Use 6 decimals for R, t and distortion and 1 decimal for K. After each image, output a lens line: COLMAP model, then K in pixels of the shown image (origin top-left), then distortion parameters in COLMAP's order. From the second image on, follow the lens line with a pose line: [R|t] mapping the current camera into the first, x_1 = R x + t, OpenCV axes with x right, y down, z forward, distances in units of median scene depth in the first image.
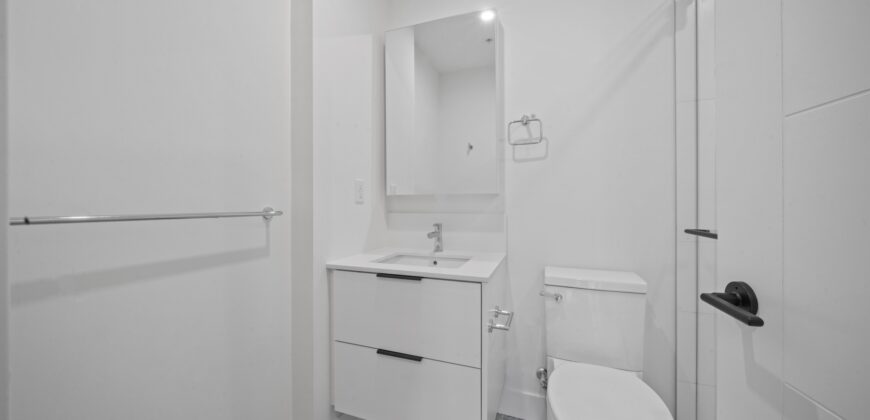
lens RADIAL K [[306.0, 0, 429.3], [0, 306.0, 204.6], [0, 0, 1]] dist [0.002998, 0.000044]
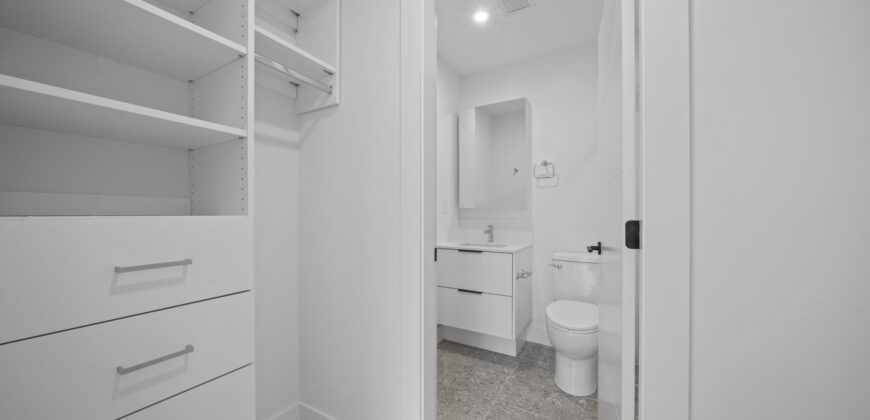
lens RADIAL K [[306.0, 0, 433.5], [0, 306.0, 214.6], [0, 0, 1]] dist [0.002998, 0.000044]
pose [[0.987630, 0.005140, -0.156721, -0.018900], [-0.004450, 0.999979, 0.004755, -0.003339], [0.156742, -0.003999, 0.987631, -0.726187]]
